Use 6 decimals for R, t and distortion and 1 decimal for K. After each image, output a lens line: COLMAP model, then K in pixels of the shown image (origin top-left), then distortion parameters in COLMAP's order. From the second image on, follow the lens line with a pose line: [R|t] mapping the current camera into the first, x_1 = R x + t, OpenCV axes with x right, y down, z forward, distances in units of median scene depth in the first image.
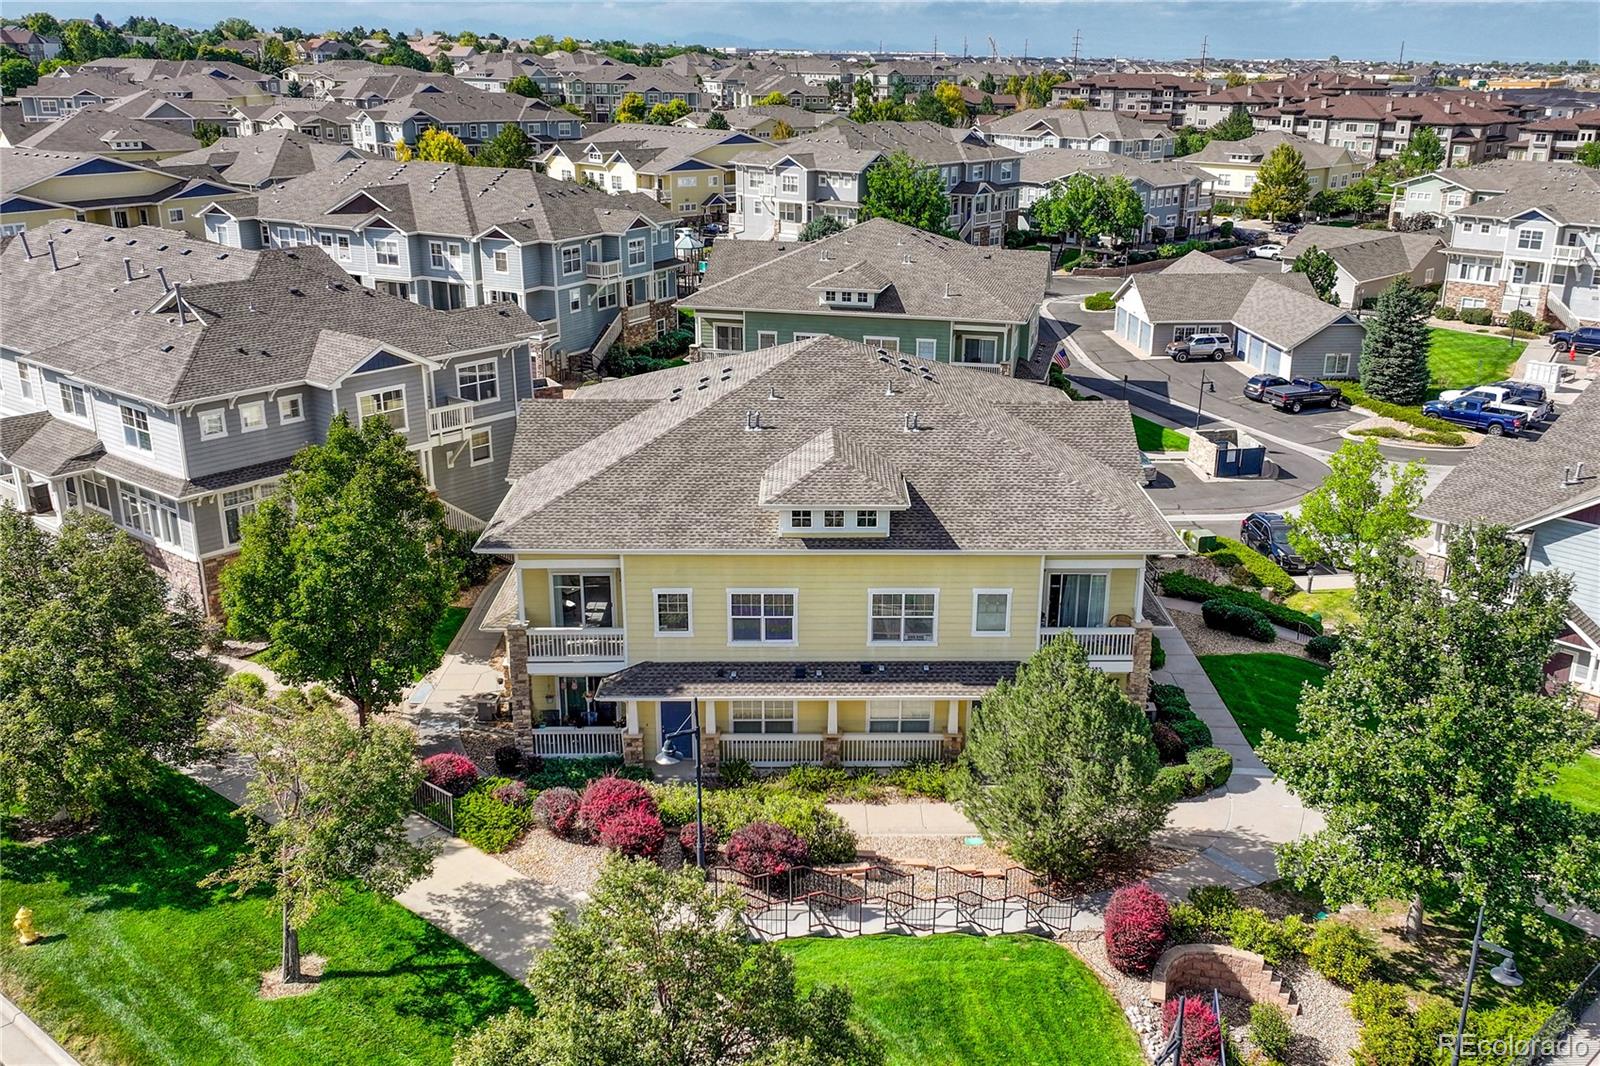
lens RADIAL K [[1297.7, 0, 839.5], [0, 1297.7, 533.4], [0, 0, 1]] dist [0.070561, -0.066052]
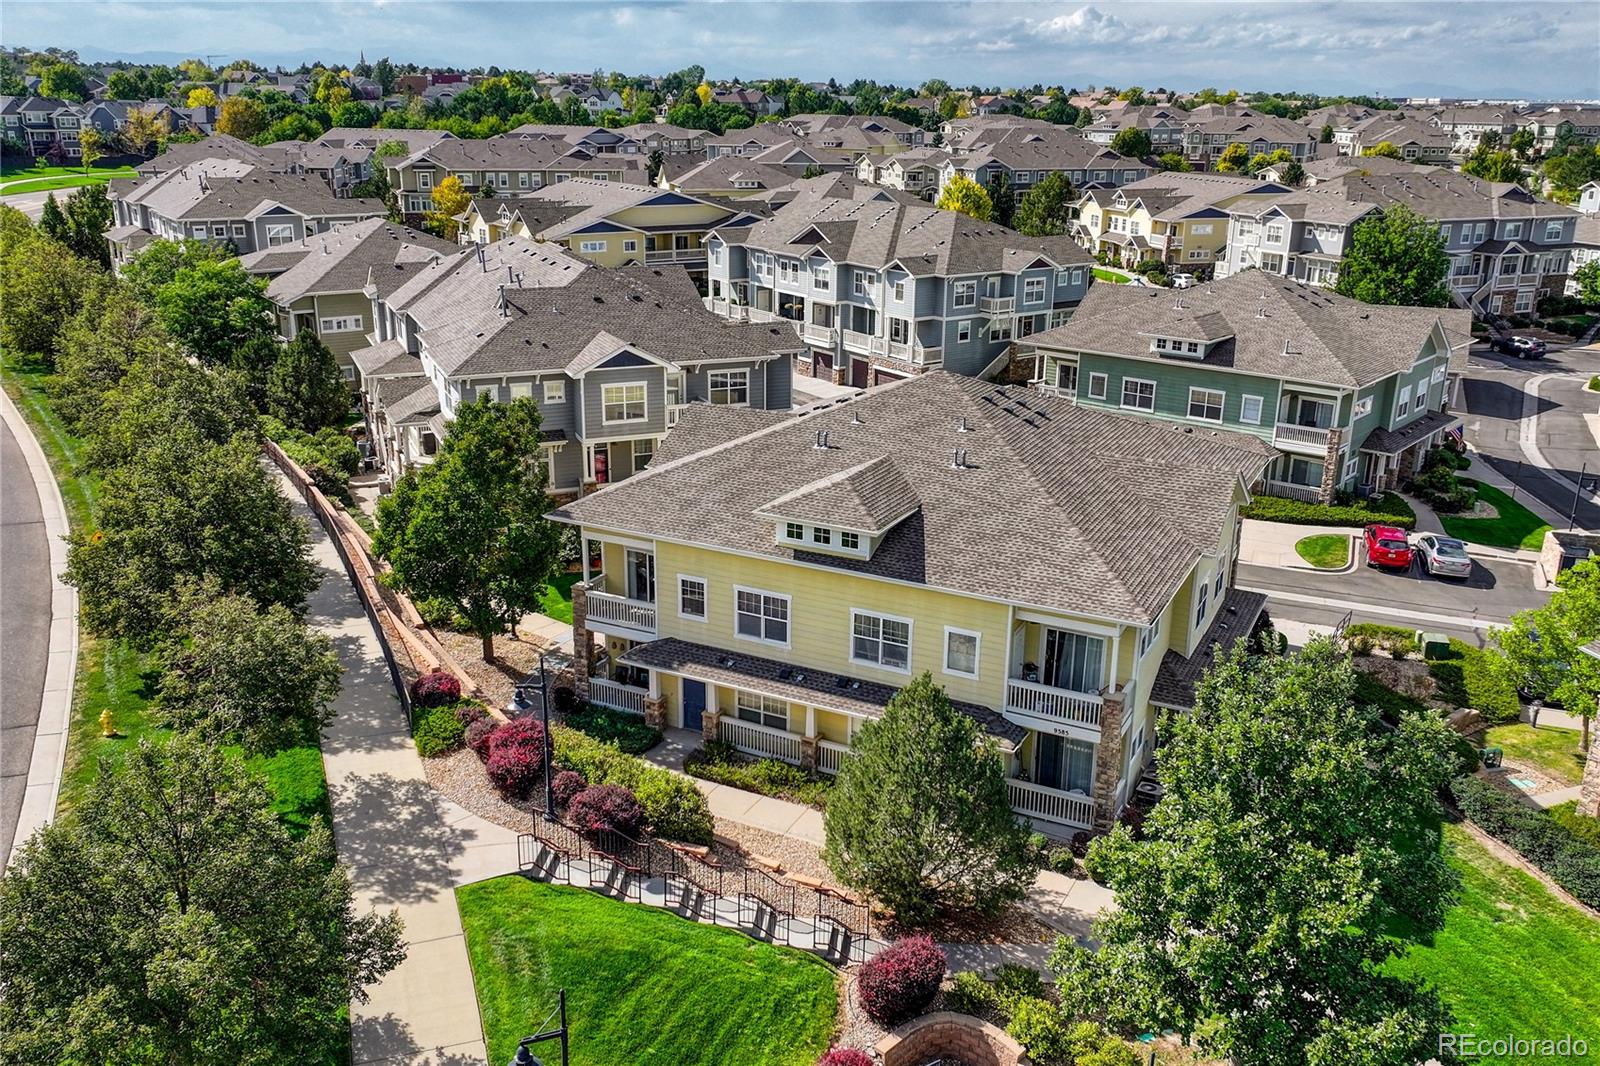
lens RADIAL K [[1235.4, 0, 832.6], [0, 1235.4, 533.3], [0, 0, 1]] dist [0.067858, -0.066902]
pose [[0.888984, 0.149291, -0.432921, 0.169764], [-0.158405, 0.987258, 0.015173, -0.011516], [0.429669, 0.055088, 0.901304, 0.035431]]
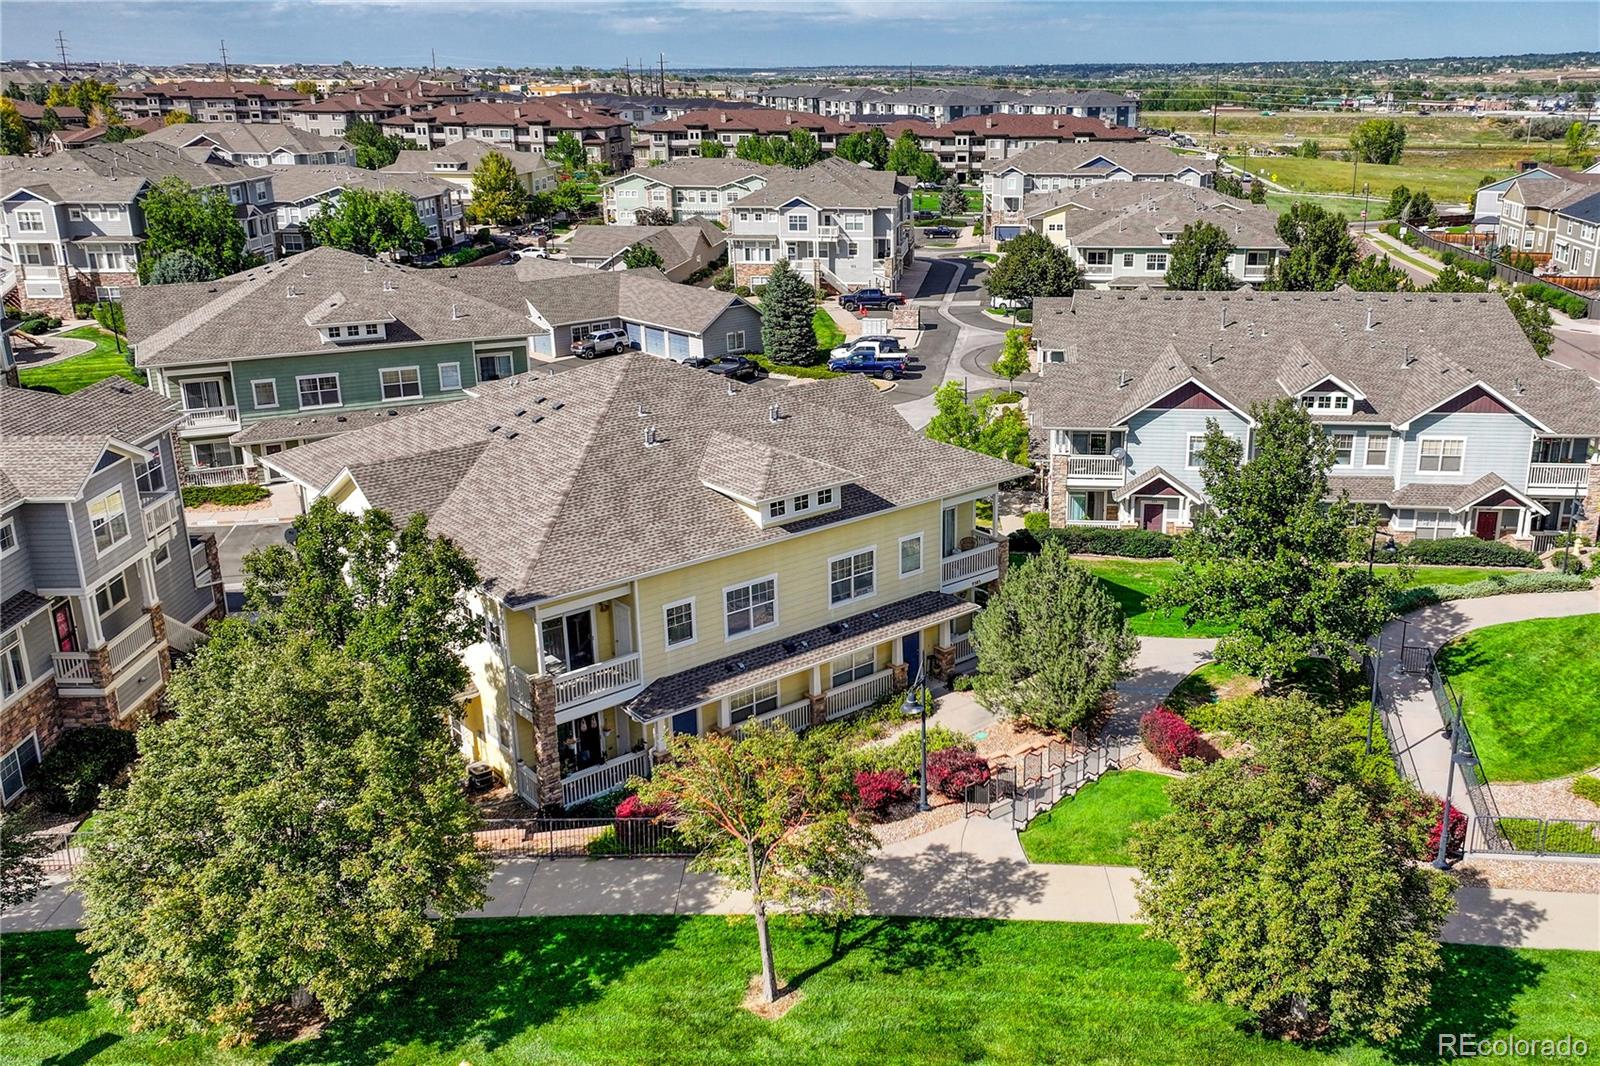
lens RADIAL K [[1297.7, 0, 839.5], [0, 1297.7, 533.4], [0, 0, 1]] dist [0.070561, -0.066052]
pose [[0.795791, -0.215785, 0.565821, -0.236347], [0.218400, 0.973746, 0.064188, -0.019163], [-0.564816, 0.072495, 0.822026, 0.026136]]
